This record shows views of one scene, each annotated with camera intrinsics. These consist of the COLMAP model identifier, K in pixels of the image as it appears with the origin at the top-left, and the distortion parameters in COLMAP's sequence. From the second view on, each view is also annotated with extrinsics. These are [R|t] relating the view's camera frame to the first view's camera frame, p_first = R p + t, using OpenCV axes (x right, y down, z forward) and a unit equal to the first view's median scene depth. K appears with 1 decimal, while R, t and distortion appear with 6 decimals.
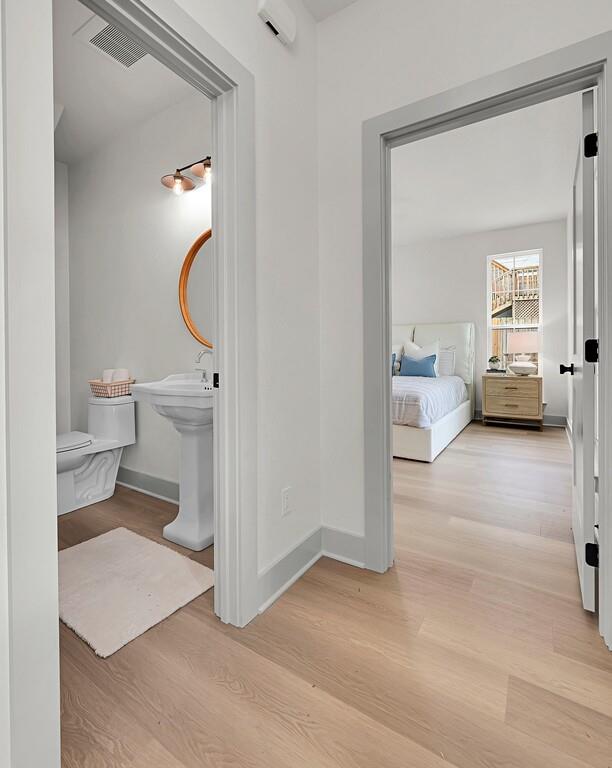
lens RADIAL K [[372.0, 0, 300.7], [0, 372.0, 352.8], [0, 0, 1]] dist [0.016380, -0.000071]
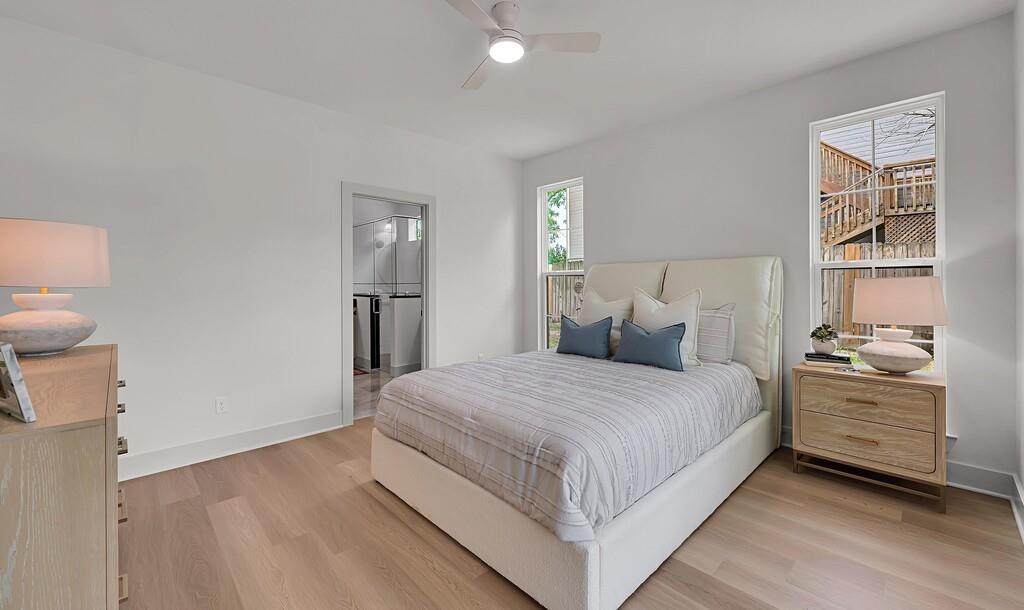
lens RADIAL K [[409.5, 0, 502.3], [0, 409.5, 285.8], [0, 0, 1]] dist [0.002615, 0.000369]
pose [[0.970300, 0.004422, -0.241866, 0.146300], [-0.004434, 0.999990, 0.000495, -0.025326], [0.241866, 0.000592, 0.970310, 0.231592]]
